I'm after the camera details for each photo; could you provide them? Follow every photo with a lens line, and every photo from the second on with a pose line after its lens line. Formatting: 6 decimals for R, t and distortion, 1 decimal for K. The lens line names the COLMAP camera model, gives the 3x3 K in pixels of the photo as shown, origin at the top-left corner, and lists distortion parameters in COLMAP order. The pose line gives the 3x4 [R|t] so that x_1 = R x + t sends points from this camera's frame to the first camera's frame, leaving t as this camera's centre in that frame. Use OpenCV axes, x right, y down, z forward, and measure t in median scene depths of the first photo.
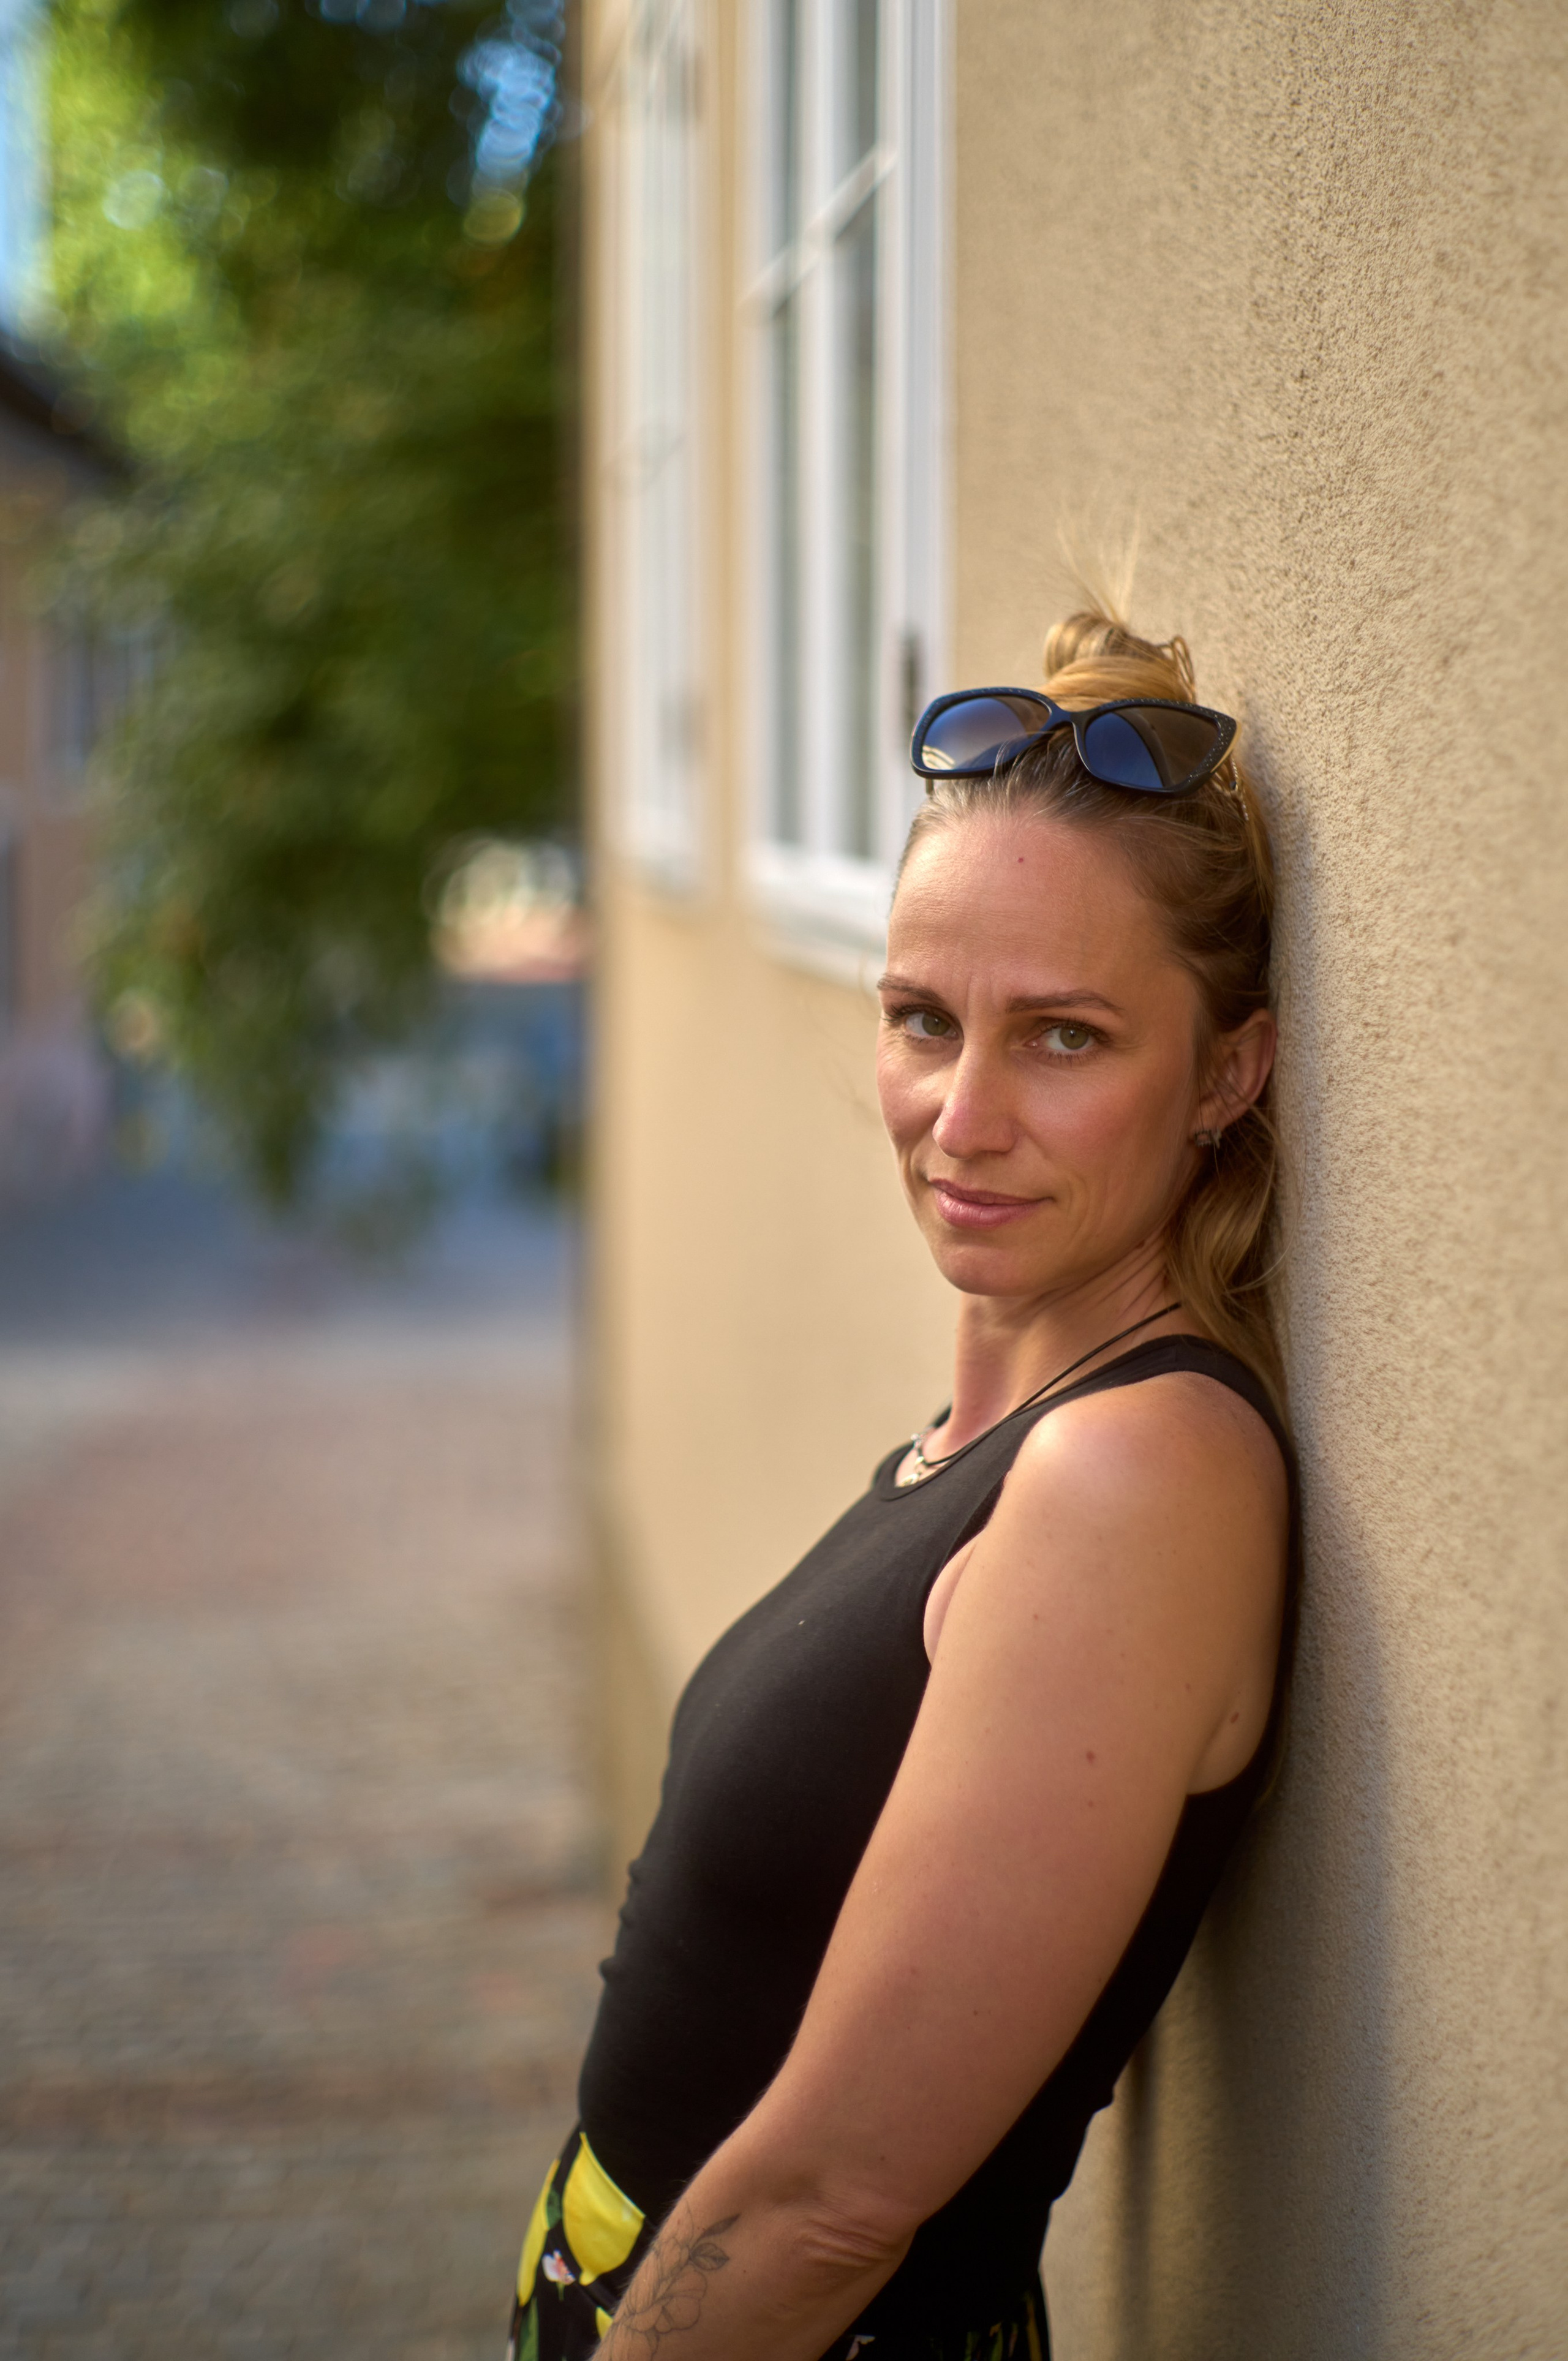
lens RADIAL K [[3512.0, 0, 784.0], [0, 3512.0, 1180.5], [0, 0, 1]] dist [0.024353, -0.520929]
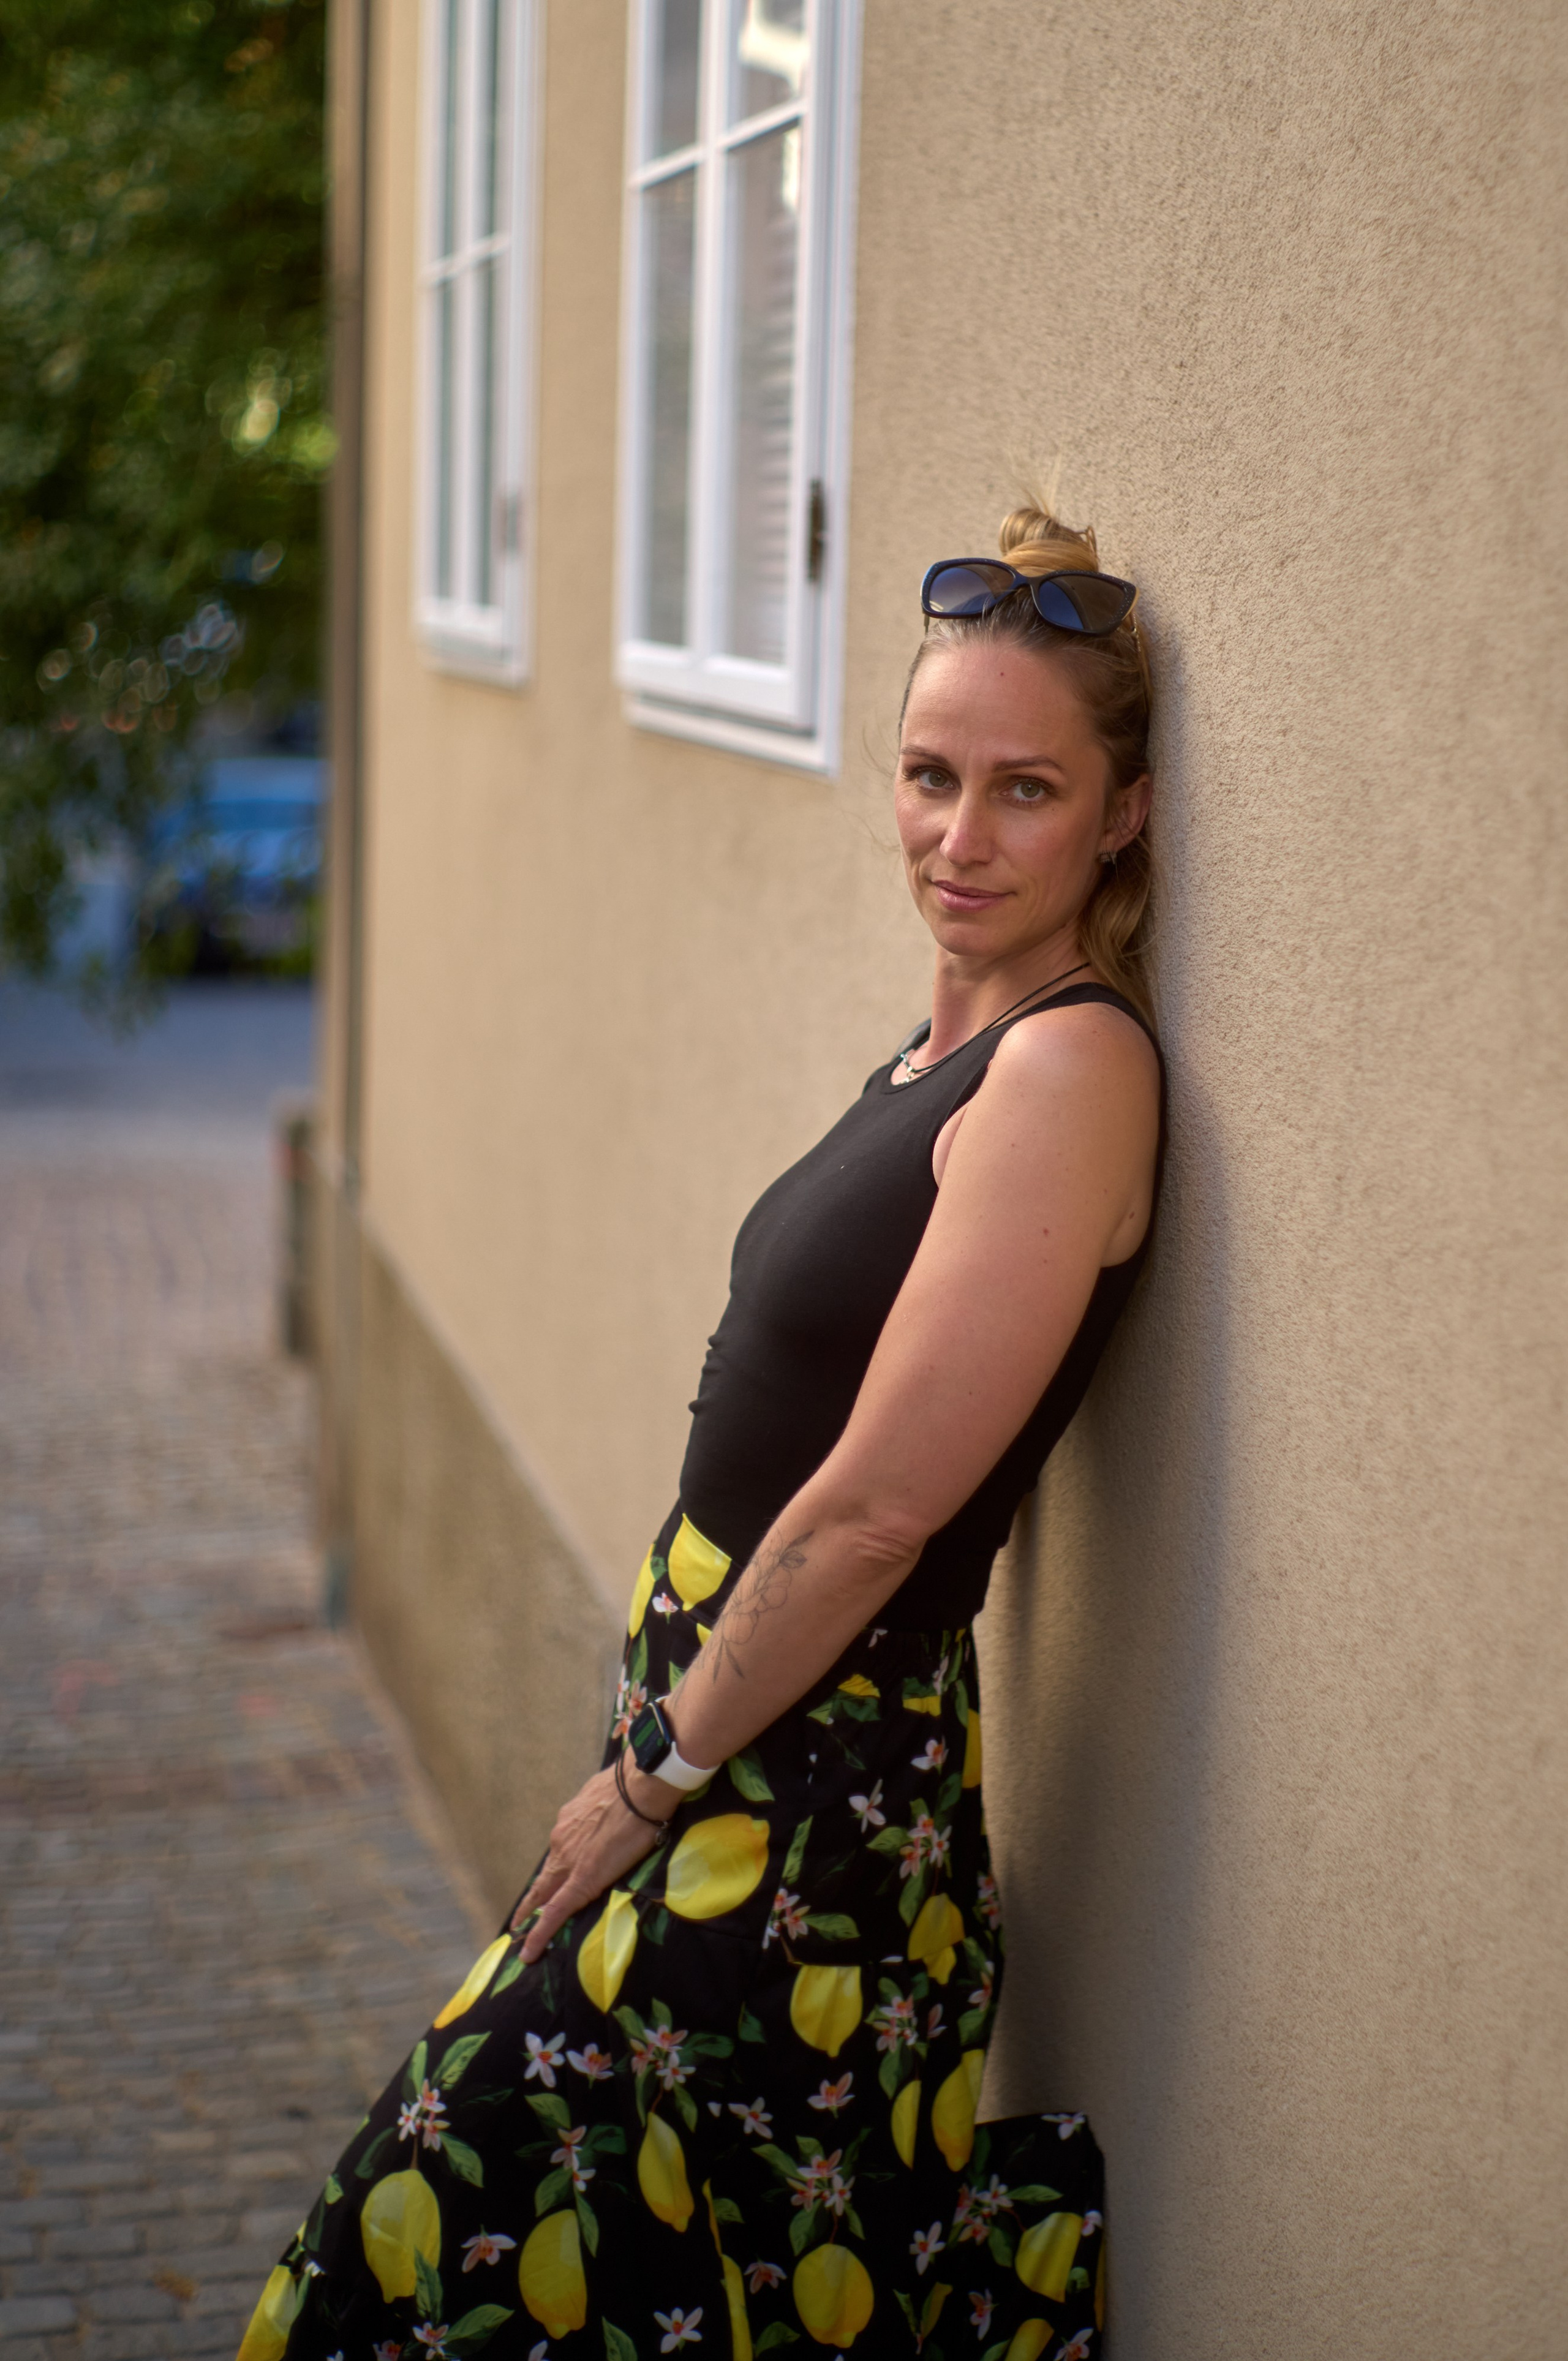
lens RADIAL K [[4030.3, 0, 780.4], [0, 4030.3, 1029.7], [0, 0, 1]] dist [0.014376, -0.551944]
pose [[0.993545, 0.018458, 0.111930, -0.224595], [-0.019444, 0.999781, 0.007719, 0.054058], [-0.111763, -0.009845, 0.993686, -0.759105]]
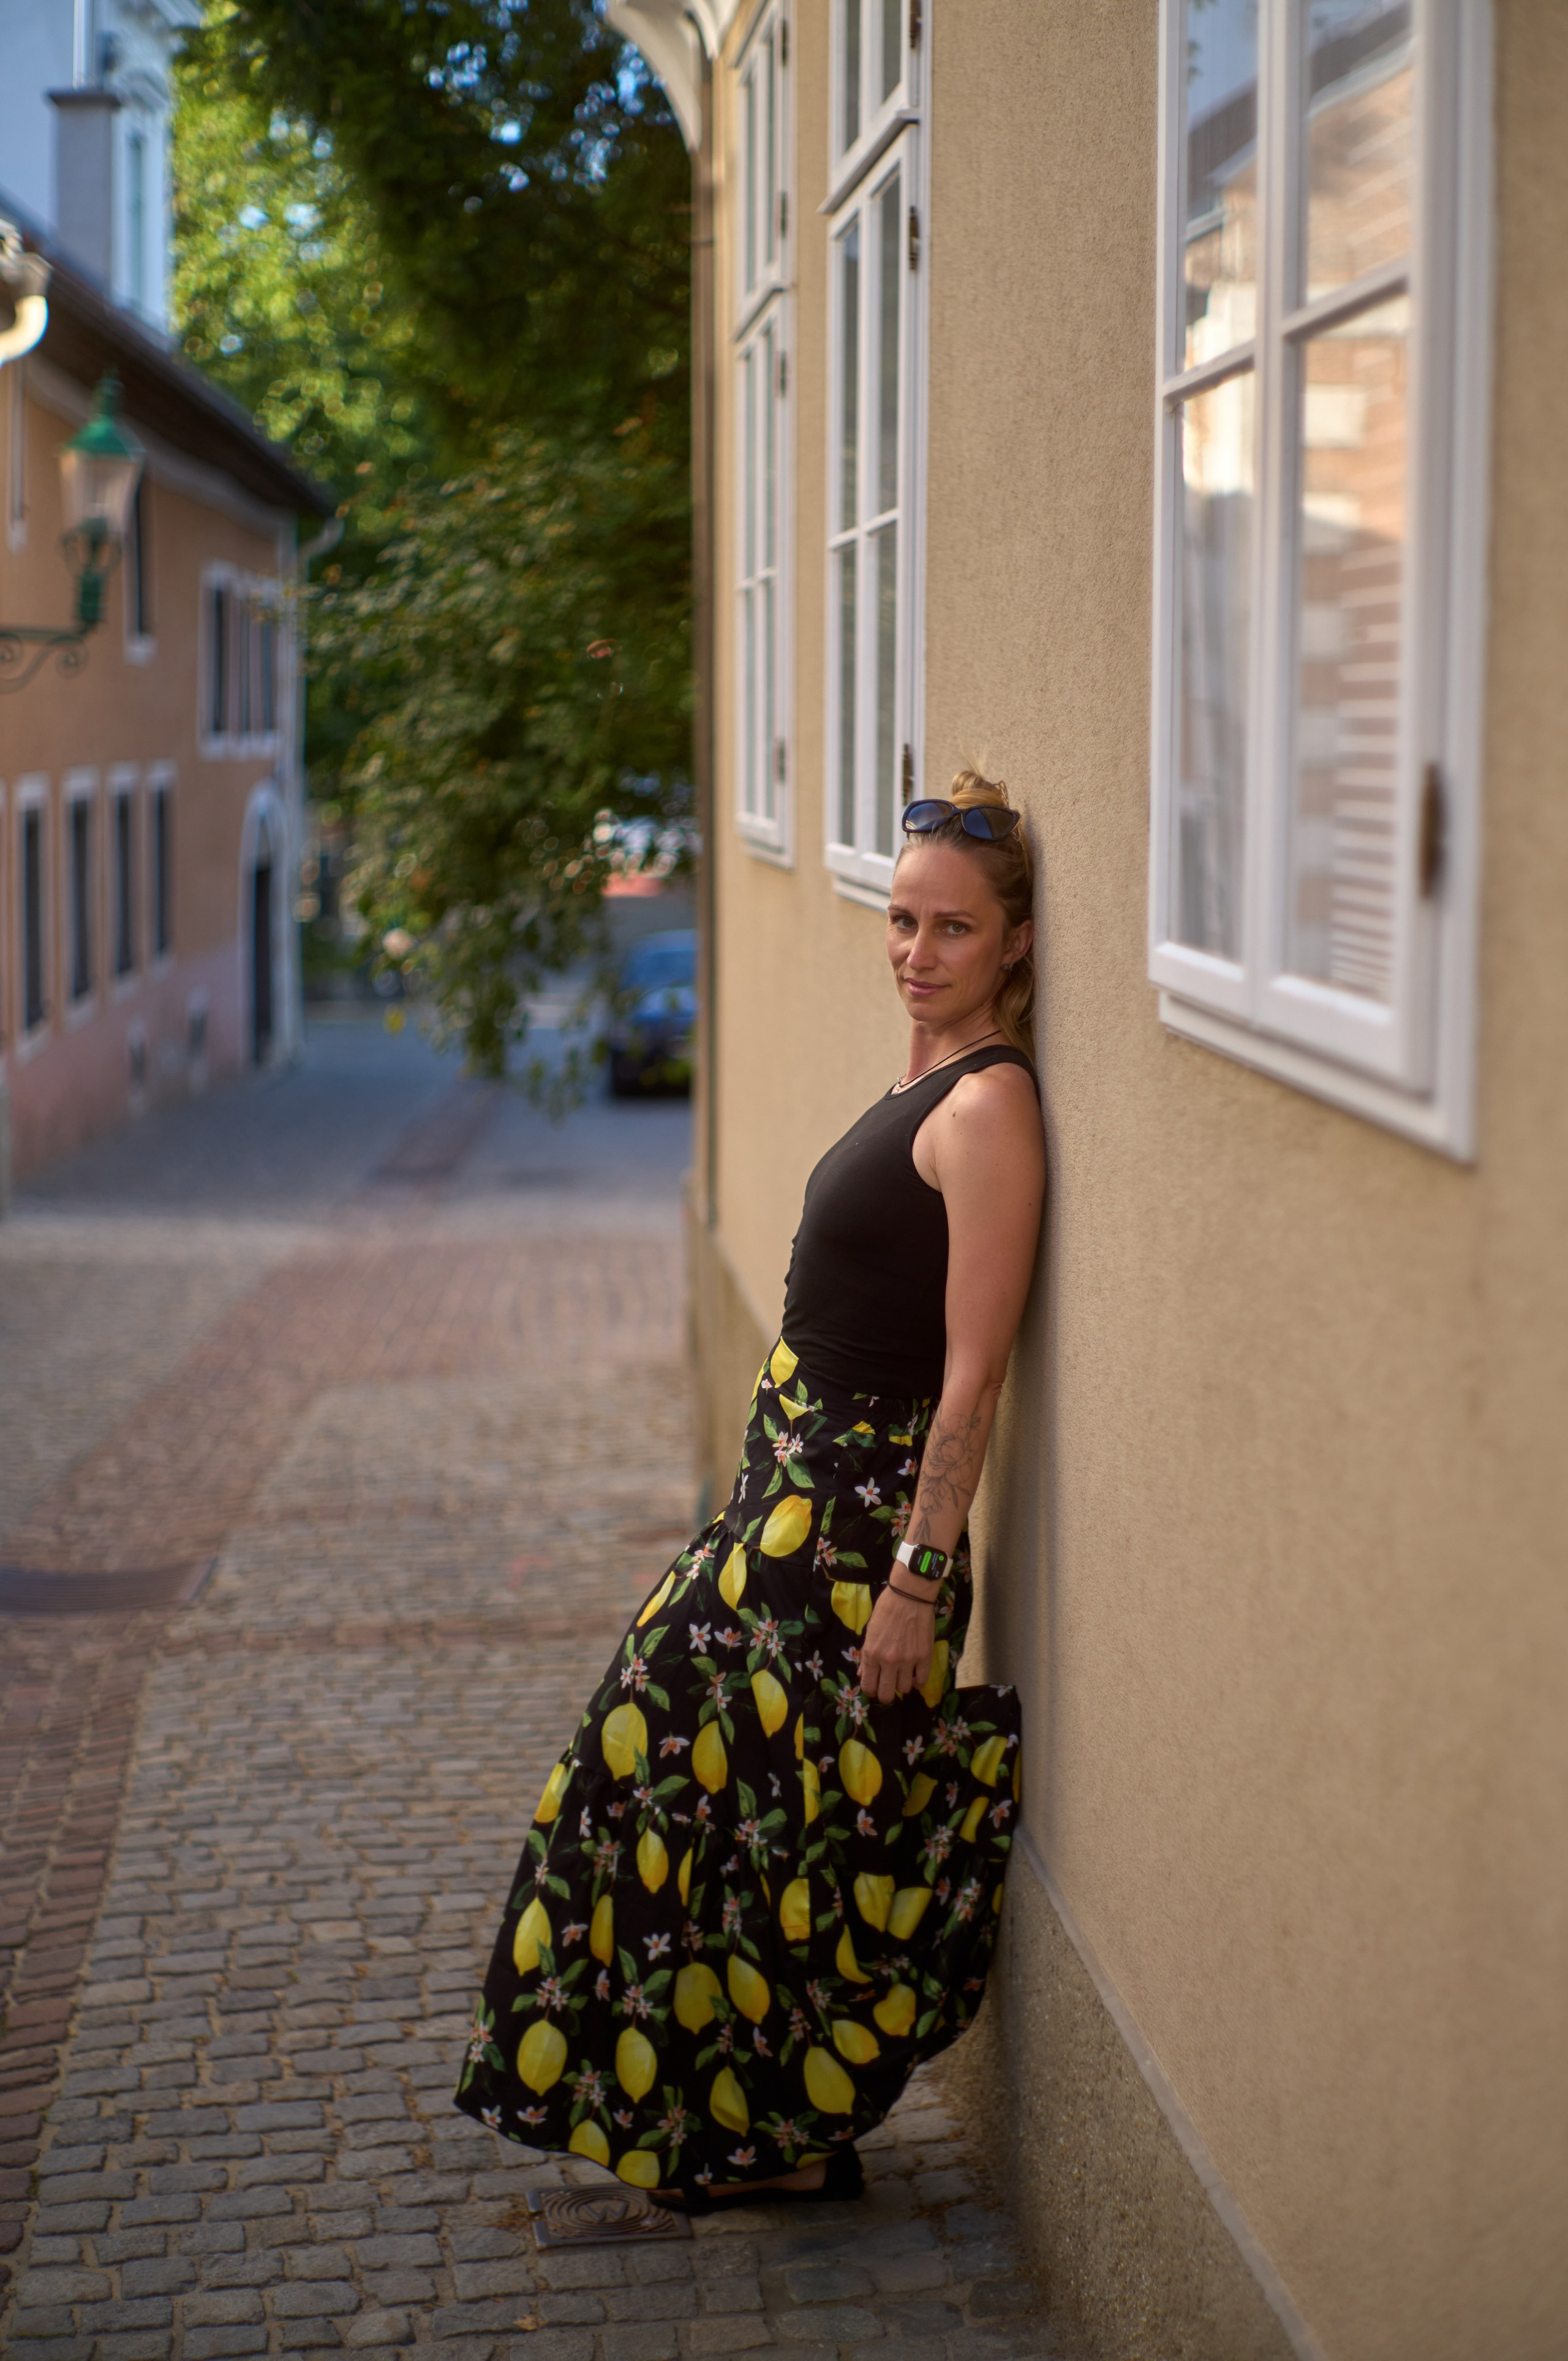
lens RADIAL K [[3511.5, 0, 784.0], [0, 3511.5, 1180.5], [0, 0, 1]] dist [0.024353, -0.520929]
pose [[0.999926, 0.006151, -0.010510, -0.024636], [-0.005969, 0.999834, 0.017229, 0.111085], [0.010614, -0.017164, 0.999796, -1.783200]]
